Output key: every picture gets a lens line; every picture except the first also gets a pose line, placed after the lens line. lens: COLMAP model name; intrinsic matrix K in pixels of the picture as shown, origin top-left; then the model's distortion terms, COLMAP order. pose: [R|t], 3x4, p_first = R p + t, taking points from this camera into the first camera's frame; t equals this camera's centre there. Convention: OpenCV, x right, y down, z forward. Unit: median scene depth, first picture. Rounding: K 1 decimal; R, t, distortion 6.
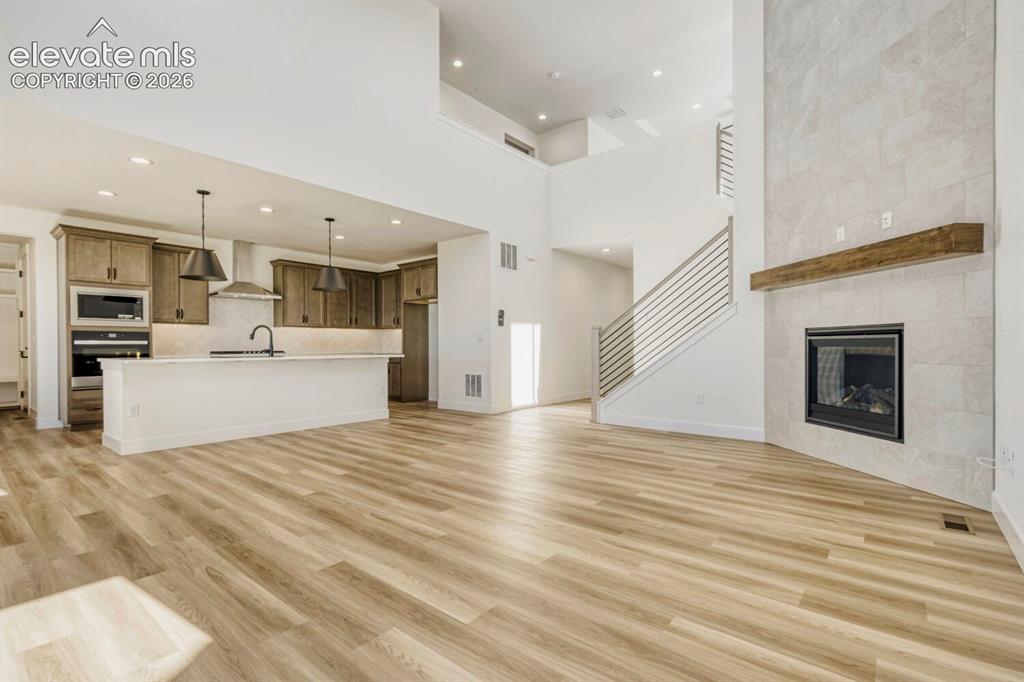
lens RADIAL K [[460.7, 0, 536.5], [0, 460.7, 347.5], [0, 0, 1]] dist [-0.003880, -0.001027]
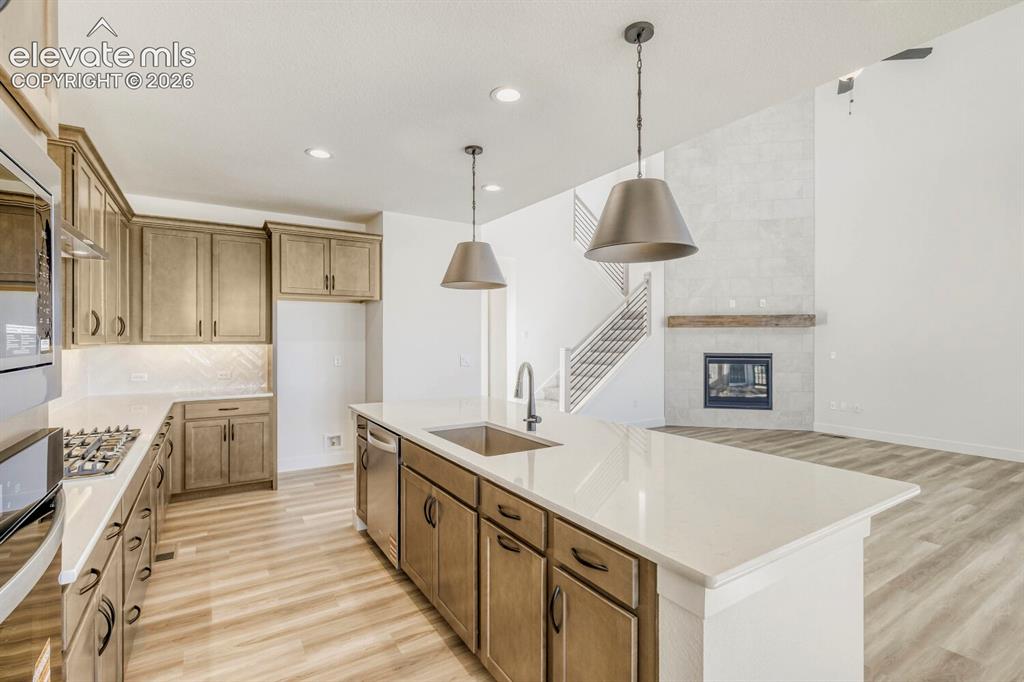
lens RADIAL K [[460.7, 0, 470.7], [0, 460.7, 341.4], [0, 0, 1]] dist [-0.003880, -0.001027]
pose [[0.381260, 0.000916, 0.924467, -1.631455], [0.004556, 0.999986, -0.002870, -0.104684], [-0.924457, 0.005306, 0.381250, 1.416137]]
